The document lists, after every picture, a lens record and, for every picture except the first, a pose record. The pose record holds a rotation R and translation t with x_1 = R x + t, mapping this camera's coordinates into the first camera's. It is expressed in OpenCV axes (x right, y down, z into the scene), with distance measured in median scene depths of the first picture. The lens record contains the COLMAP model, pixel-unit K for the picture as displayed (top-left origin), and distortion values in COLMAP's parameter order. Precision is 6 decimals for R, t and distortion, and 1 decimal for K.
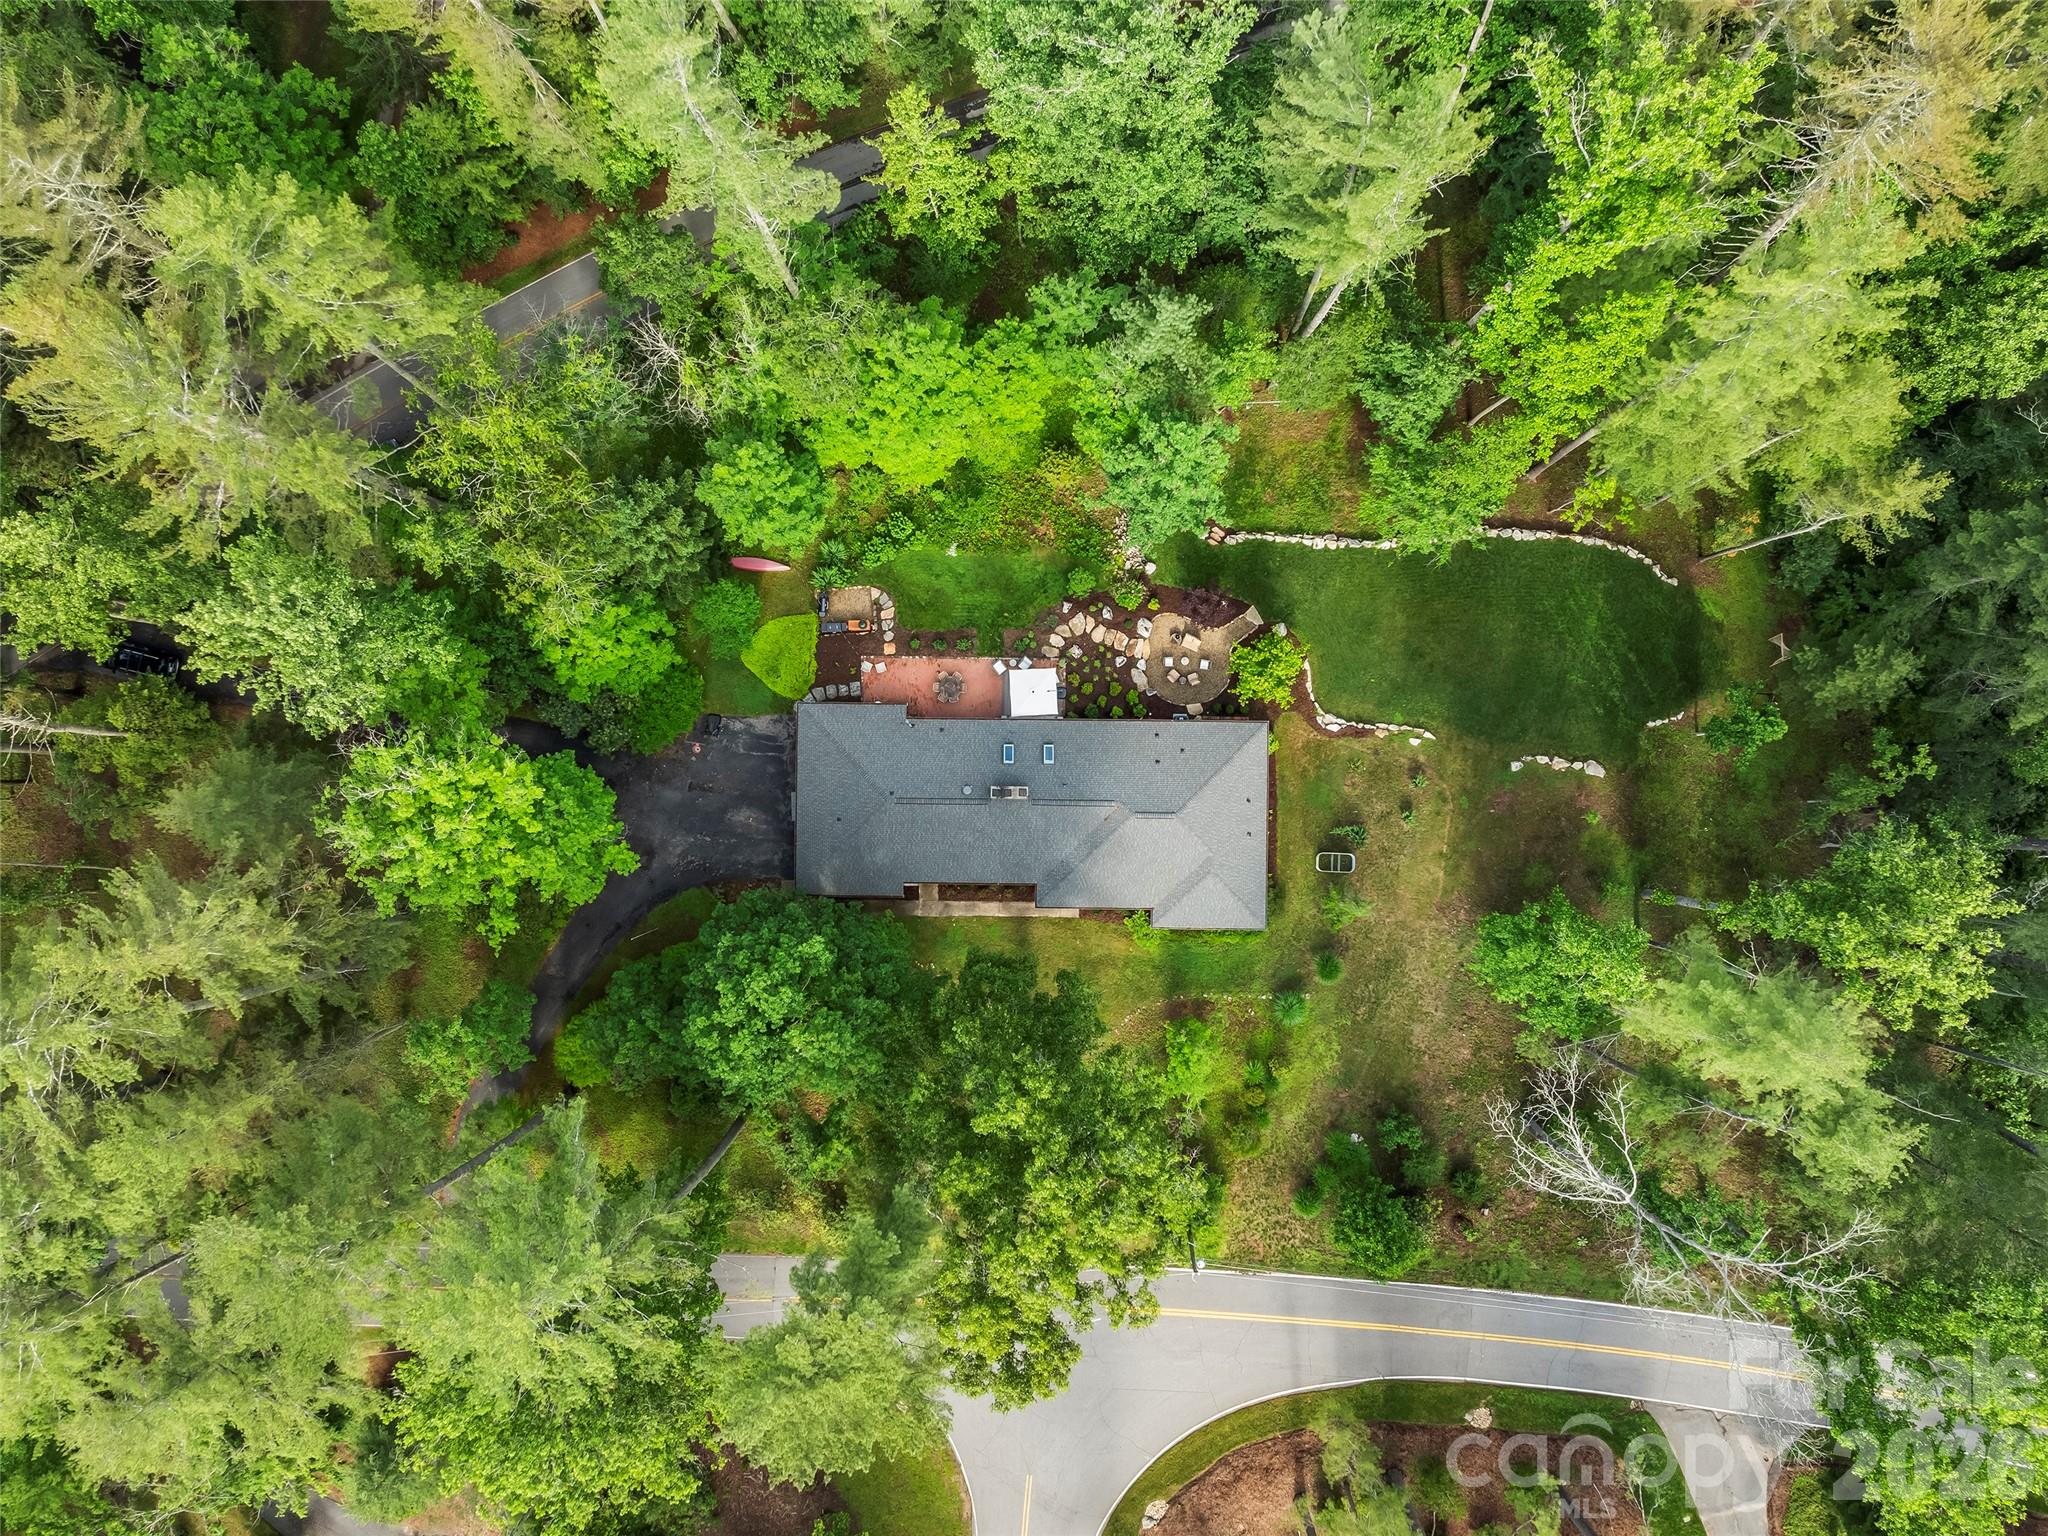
lens RADIAL K [[1439.1, 0, 1027.8], [0, 1439.1, 757.7], [0, 0, 1]] dist [-0.052446, -0.000082]
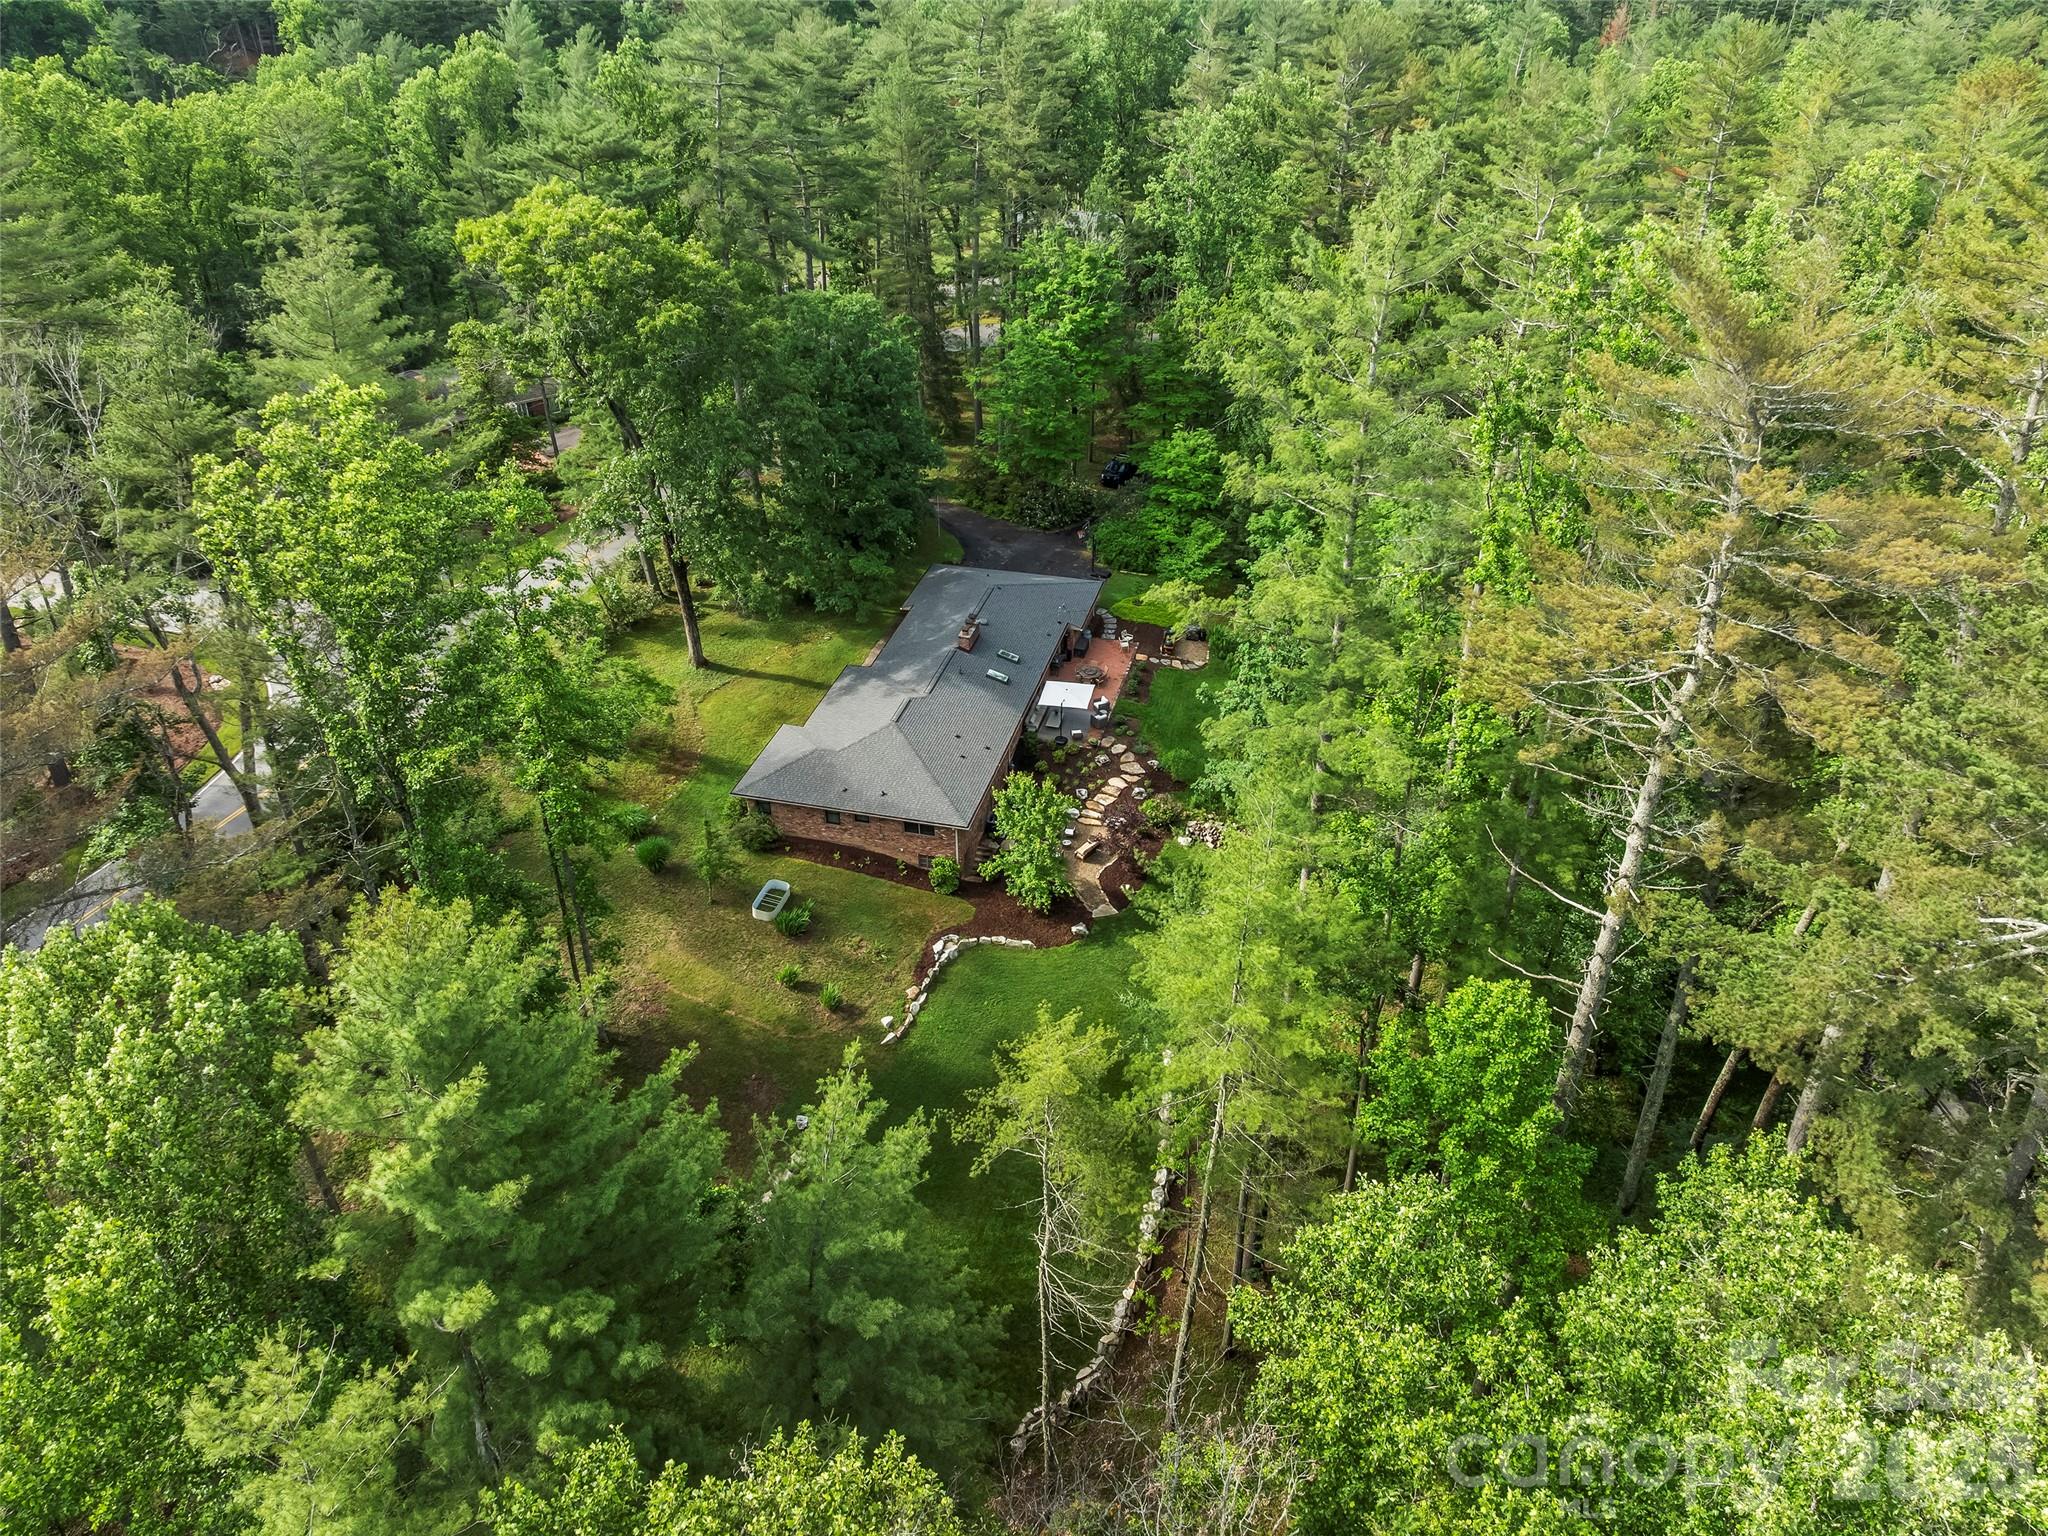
lens RADIAL K [[1439.1, 0, 1023.8], [0, 1439.1, 767.9], [0, 0, 1]] dist [-0.052446, -0.000082]
pose [[-0.239728, 0.533734, -0.810962, 0.770956], [-0.970784, -0.122813, 0.206143, -0.210505], [0.010429, 0.836687, 0.547582, 0.510870]]
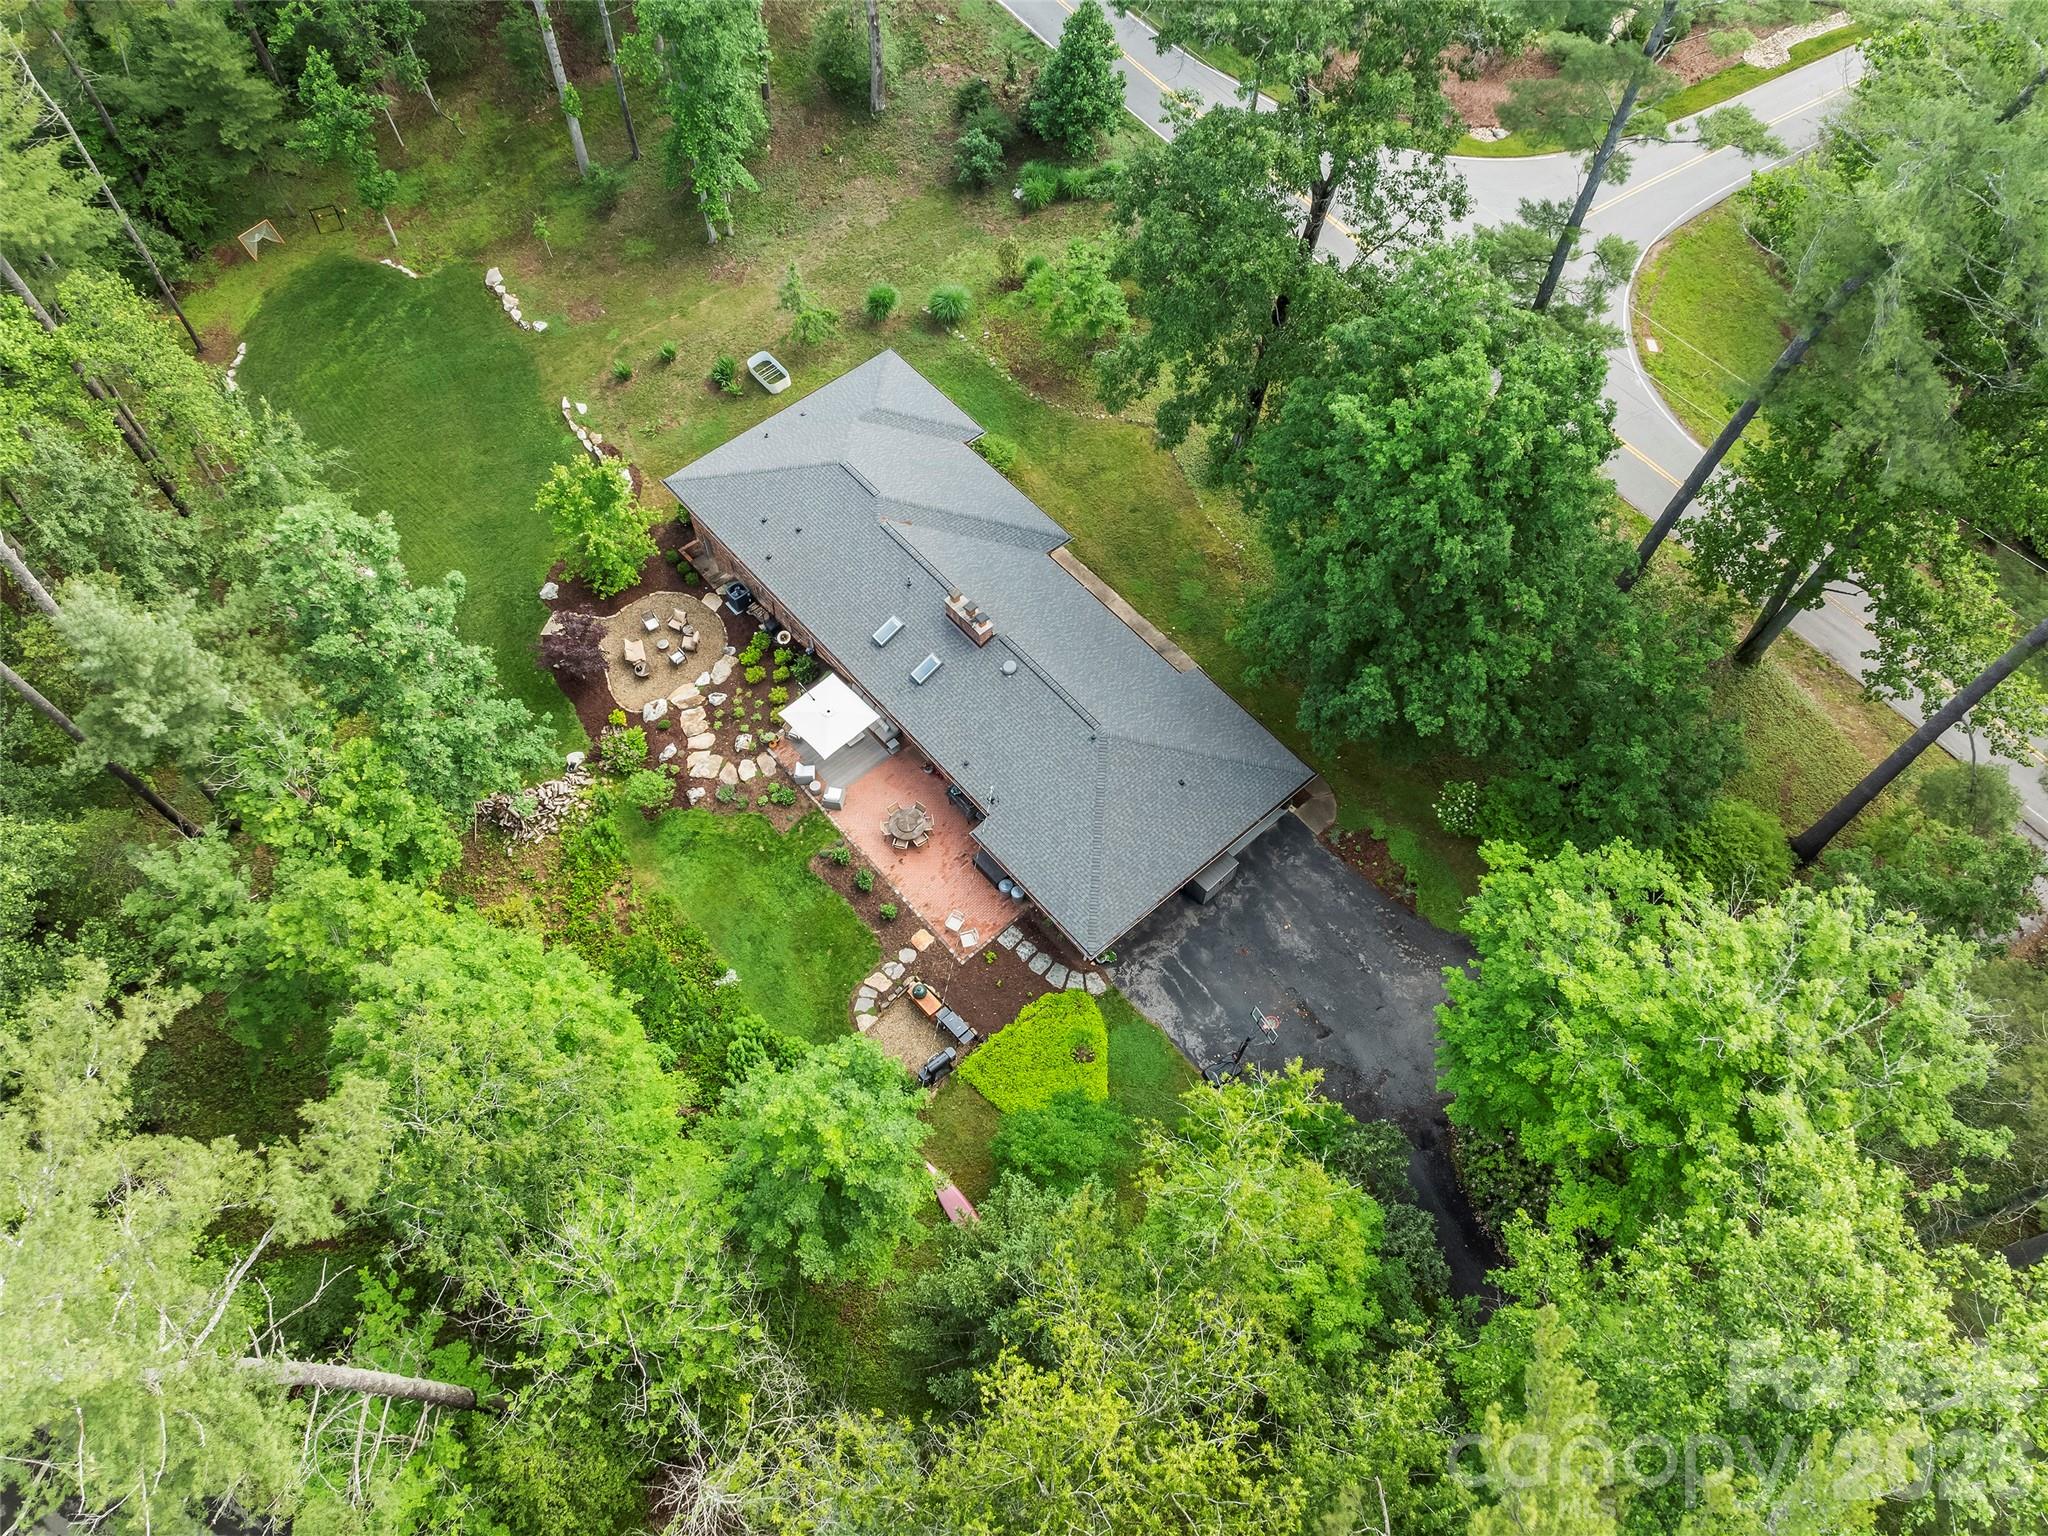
lens RADIAL K [[1439.1, 0, 1033.4], [0, 1439.1, 762.5], [0, 0, 1]] dist [-0.052446, -0.000082]
pose [[-0.665545, -0.645110, 0.375344, -0.301755], [0.746113, -0.562212, 0.356697, -0.211785], [-0.019086, 0.517447, 0.855502, 0.445057]]
